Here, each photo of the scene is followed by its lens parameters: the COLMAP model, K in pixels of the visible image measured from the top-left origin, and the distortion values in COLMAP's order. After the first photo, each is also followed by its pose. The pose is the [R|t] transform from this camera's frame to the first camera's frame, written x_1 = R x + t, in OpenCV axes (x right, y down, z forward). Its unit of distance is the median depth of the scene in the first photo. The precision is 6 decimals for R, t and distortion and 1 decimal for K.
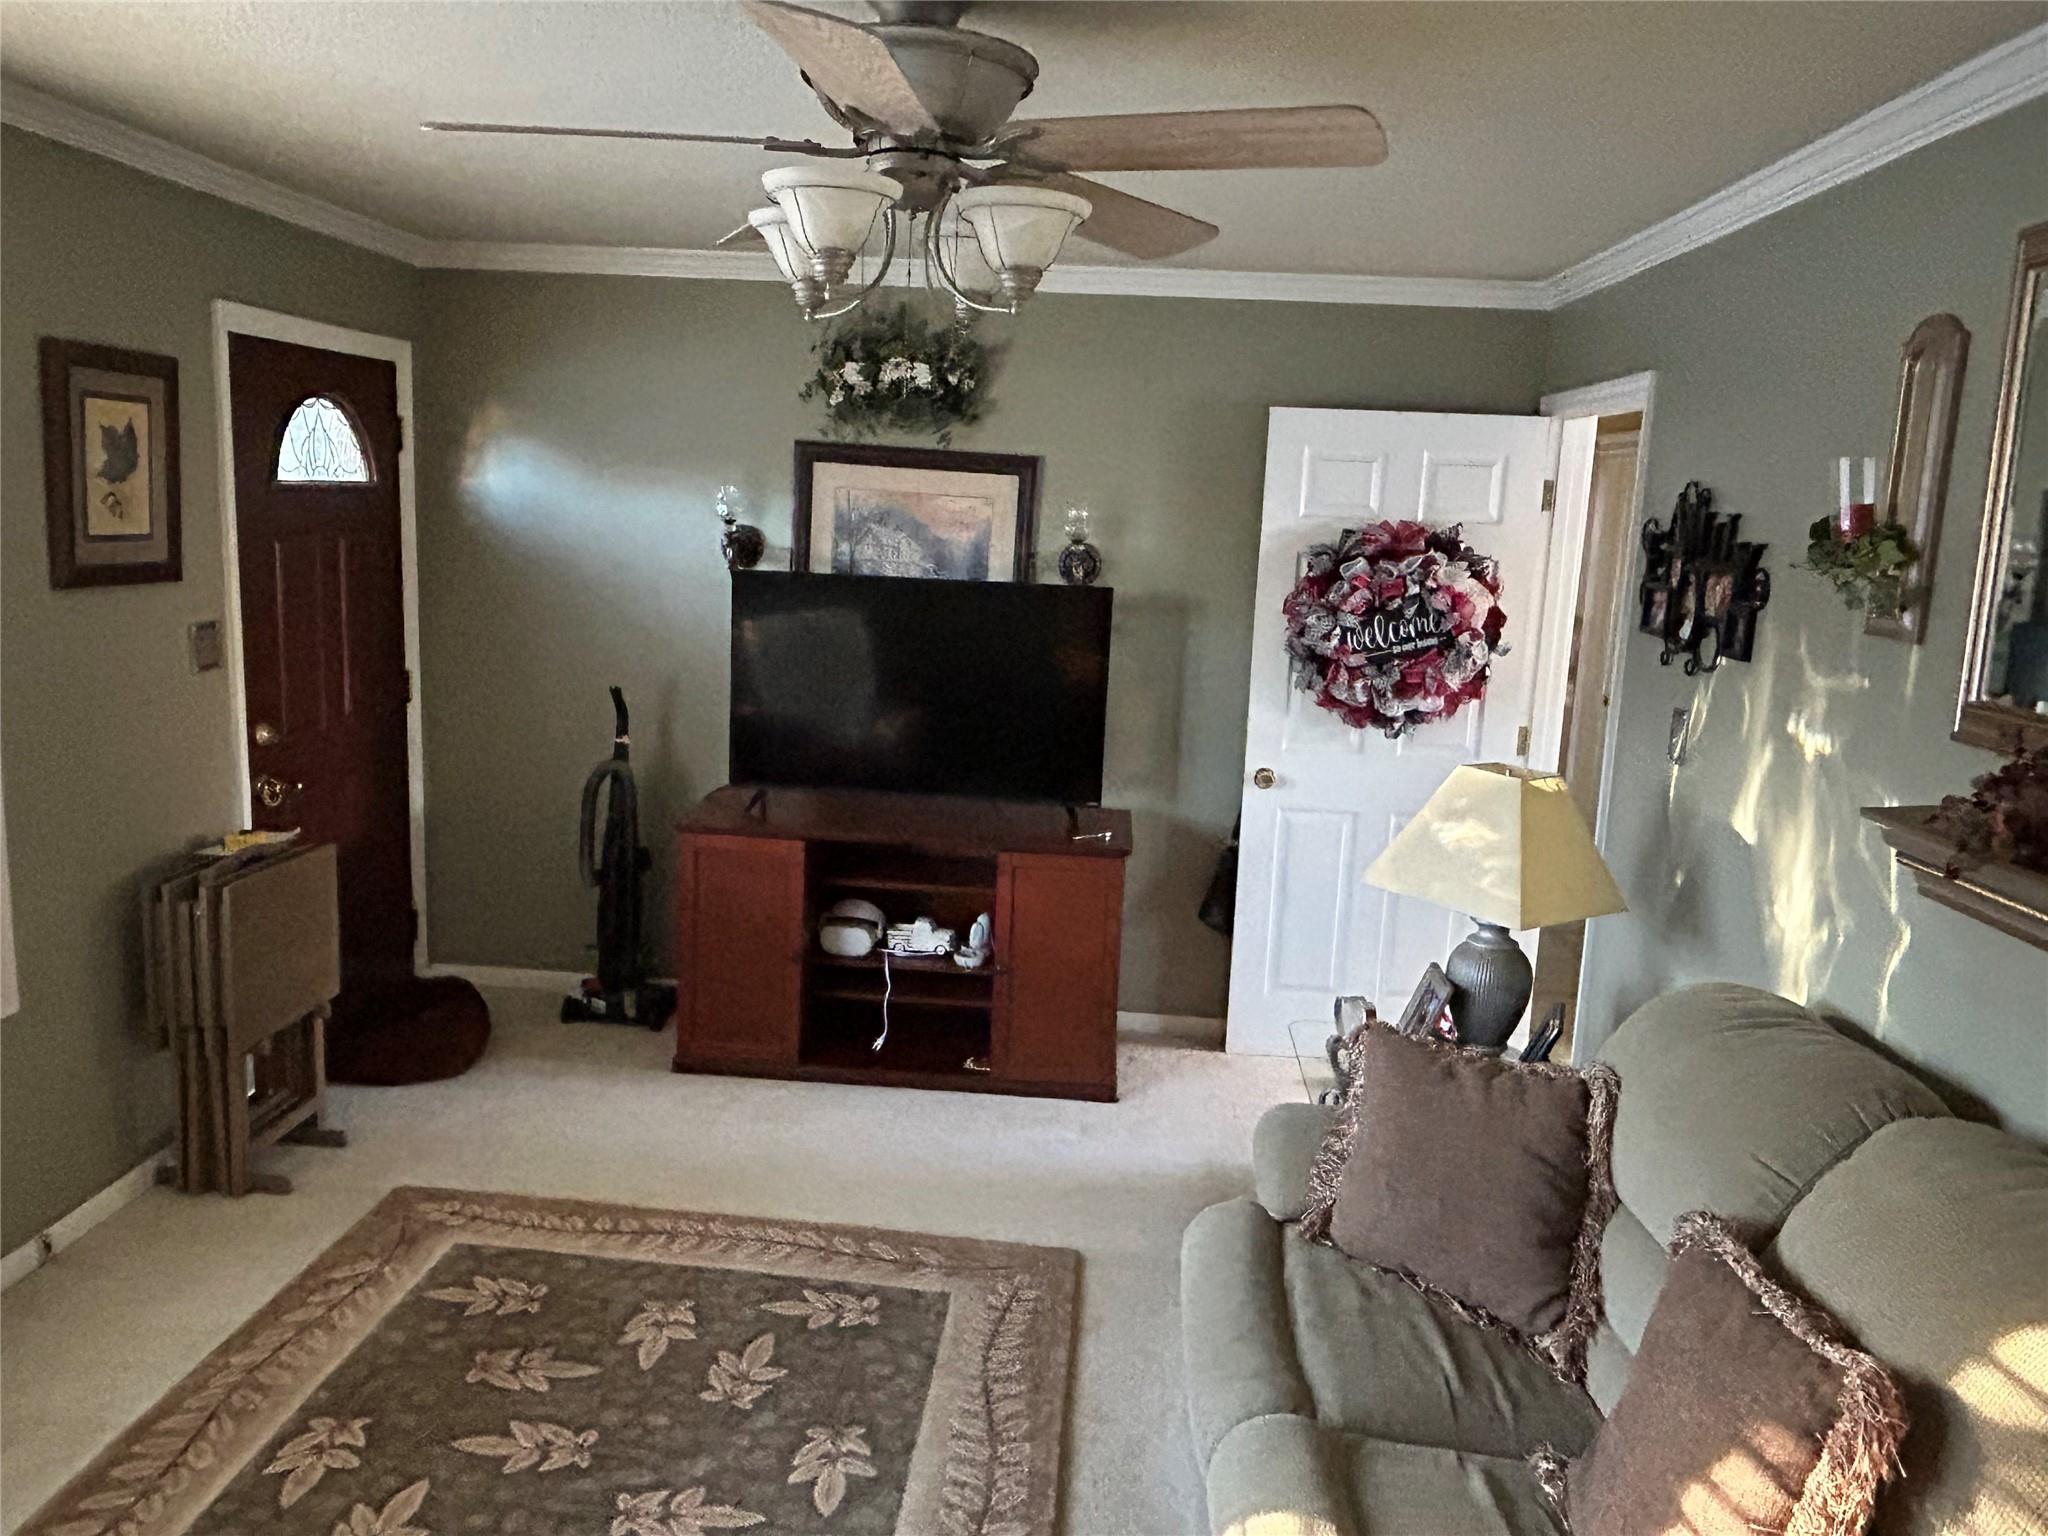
lens RADIAL K [[1527.8, 0, 1024.0], [0, 1527.8, 768.0], [0, 0, 1]] dist [0.001968, -0.052050]
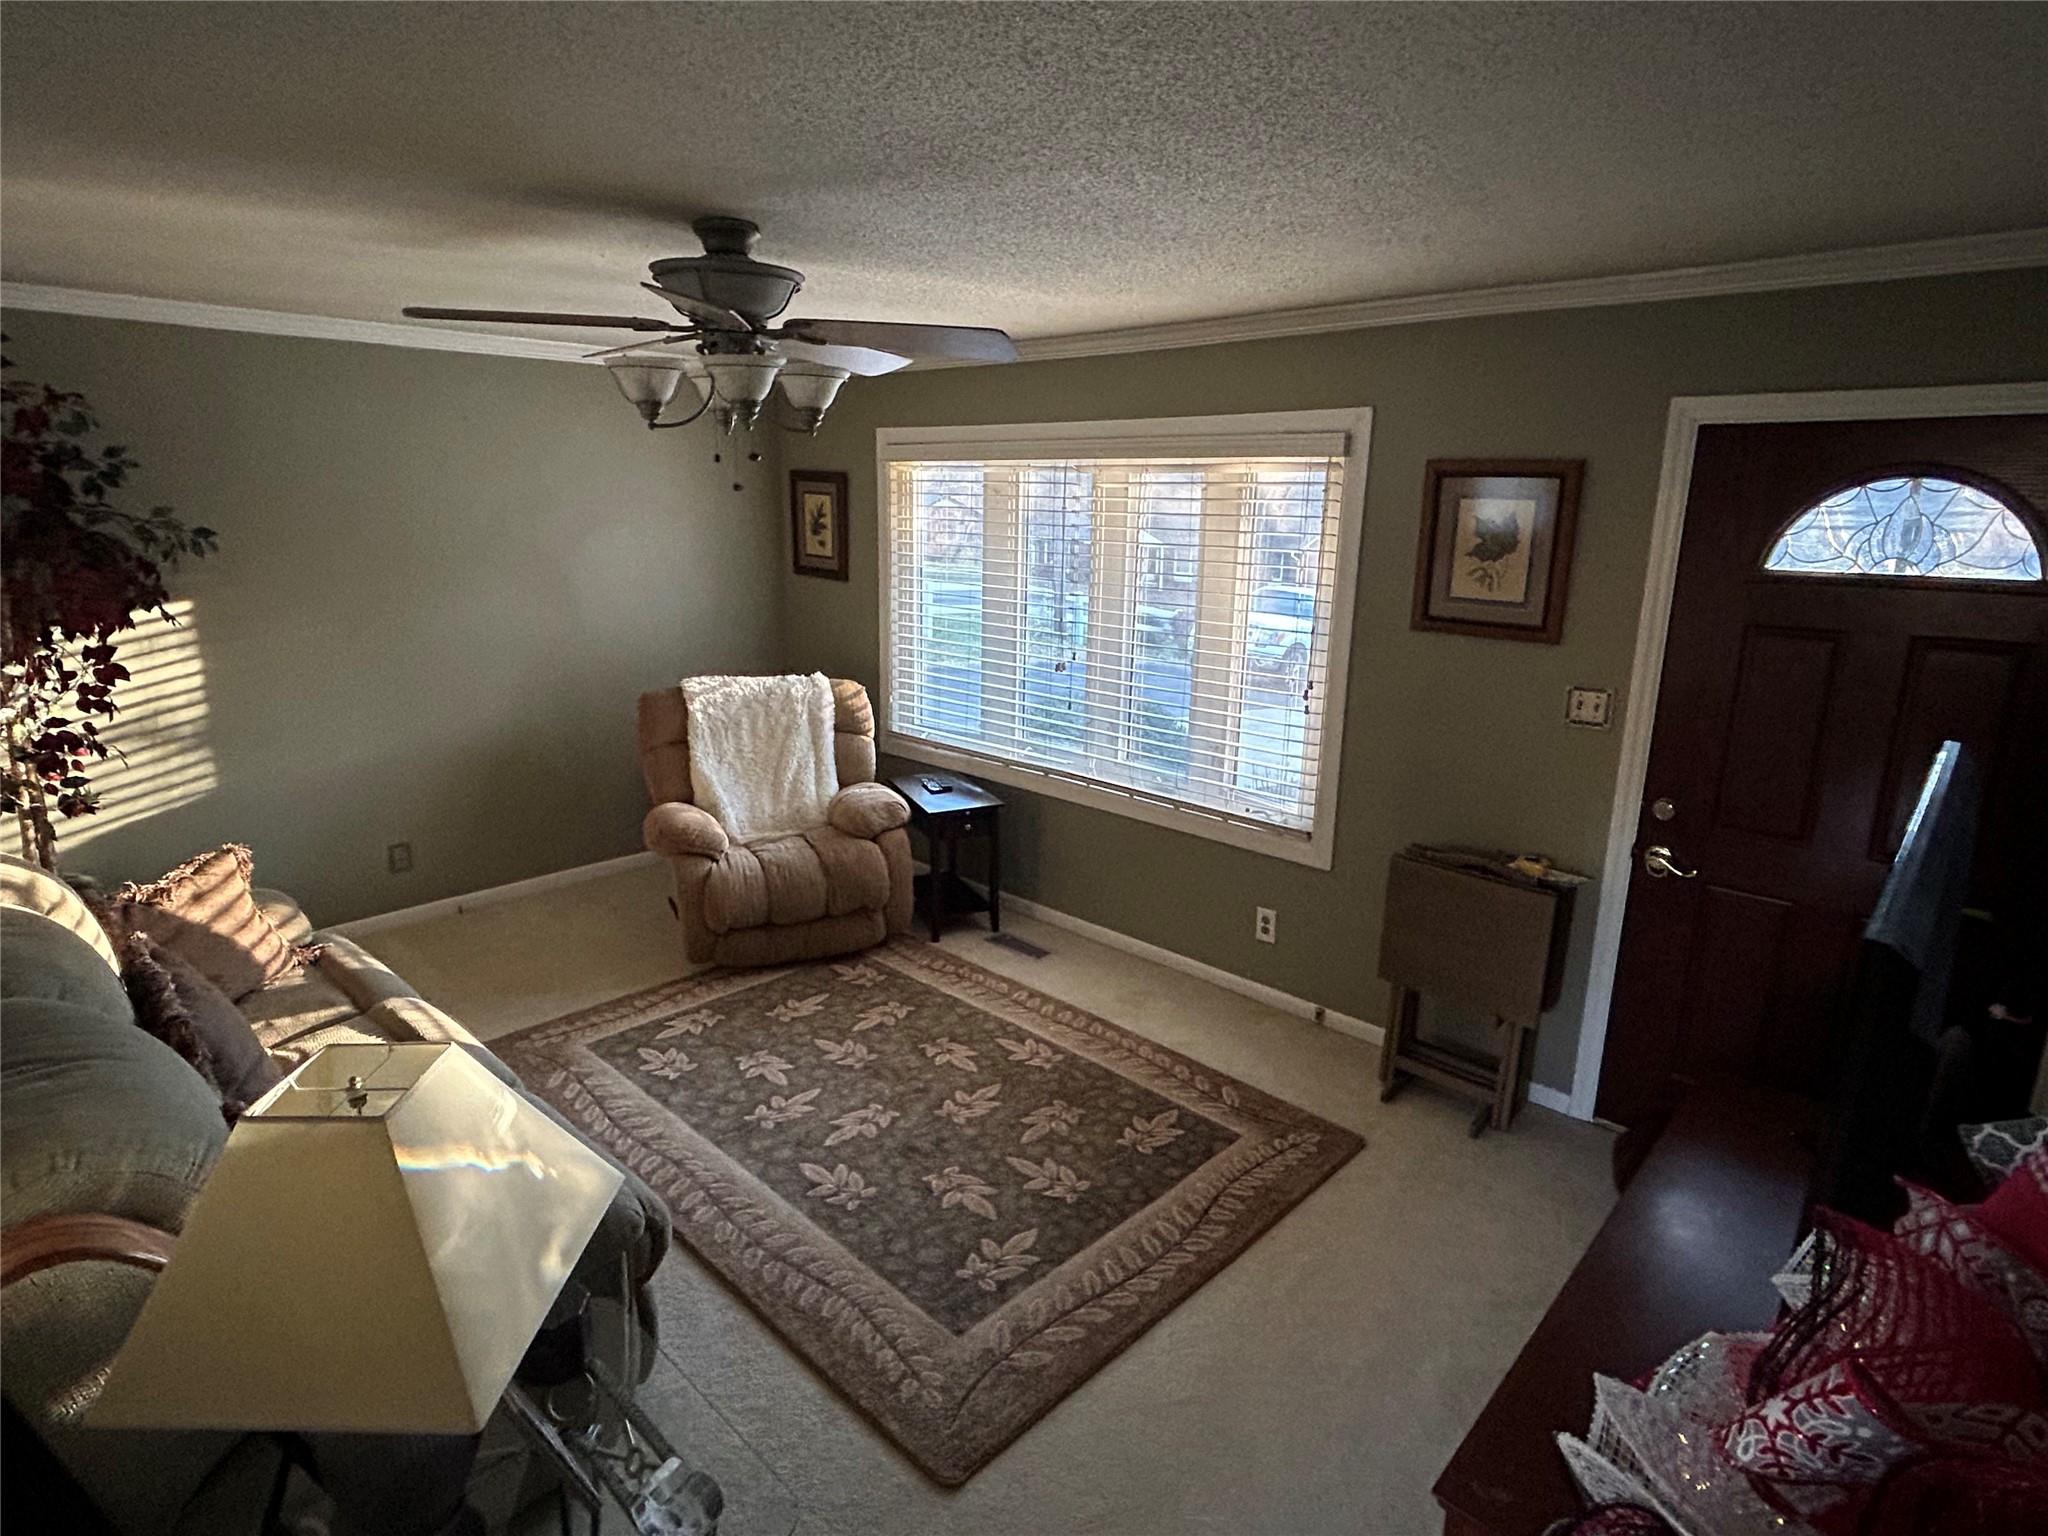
lens RADIAL K [[1088.1, 0, 1003.9], [0, 1088.1, 759.5], [0, 0, 1]] dist [-0.000996, -0.000268]
pose [[-0.651125, 0.126071, -0.748427, 0.439527], [-0.175412, 0.934412, 0.310007, -0.255769], [0.738422, 0.333136, -0.586305, 1.352563]]
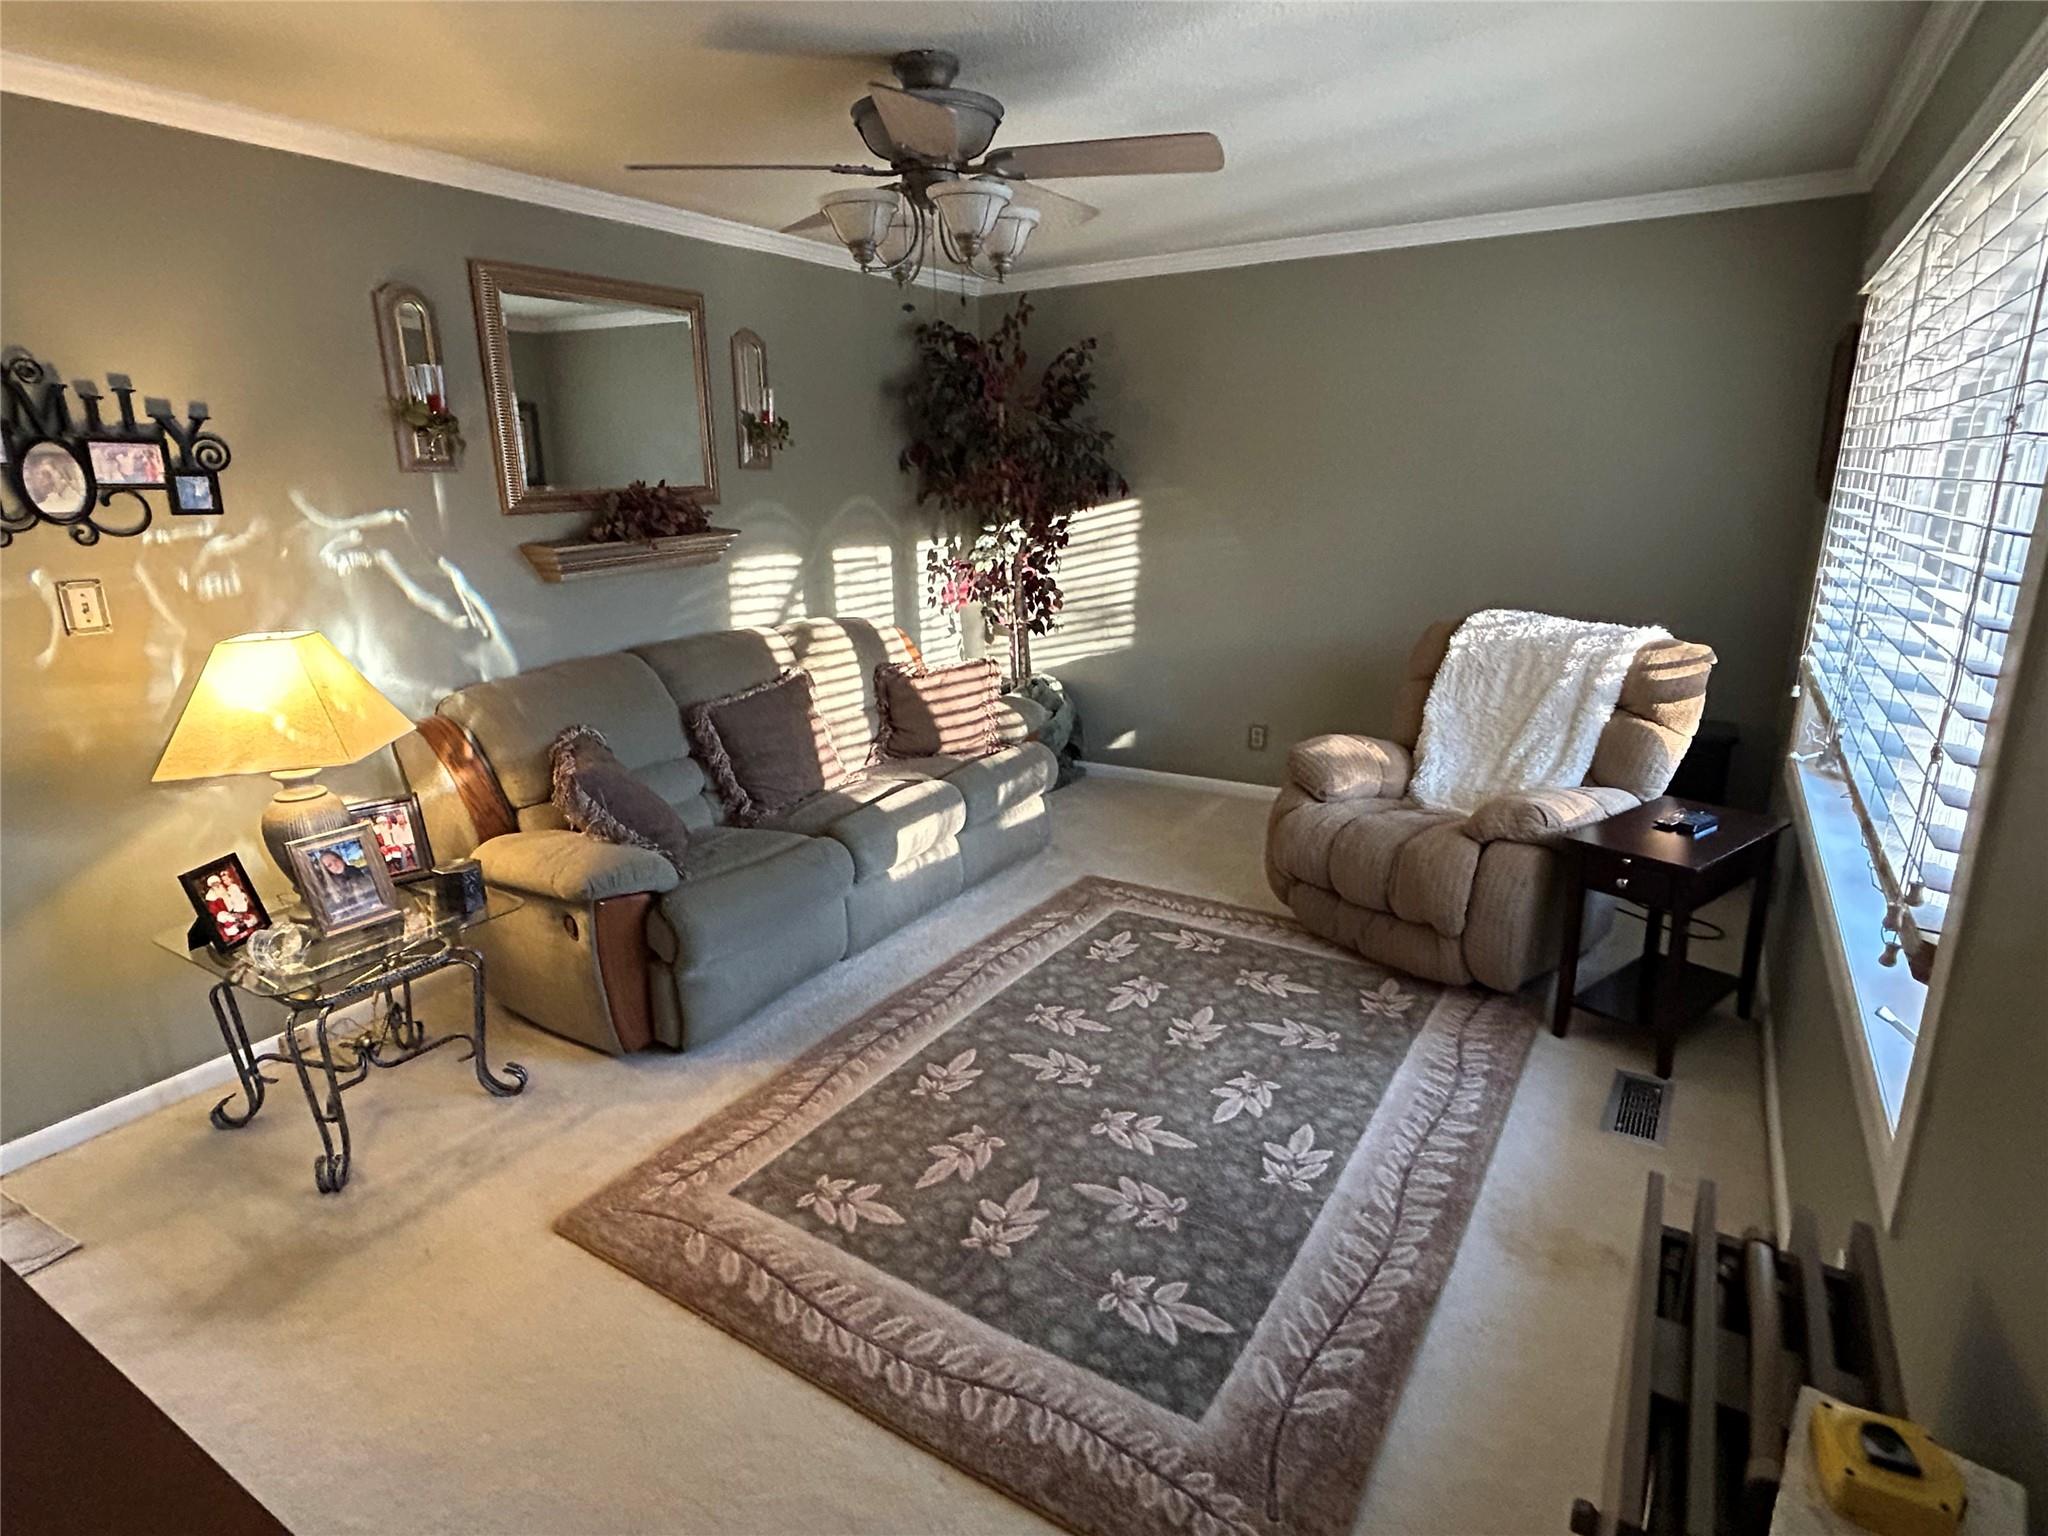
lens RADIAL K [[1090.9, 0, 1020.8], [0, 1090.9, 735.7], [0, 0, 1]] dist [-0.000153, -0.000257]
pose [[-0.880716, -0.147645, 0.450045, -0.509338], [0.054919, 0.911932, 0.406649, -0.220432], [-0.470451, 0.382859, -0.795044, 1.398821]]
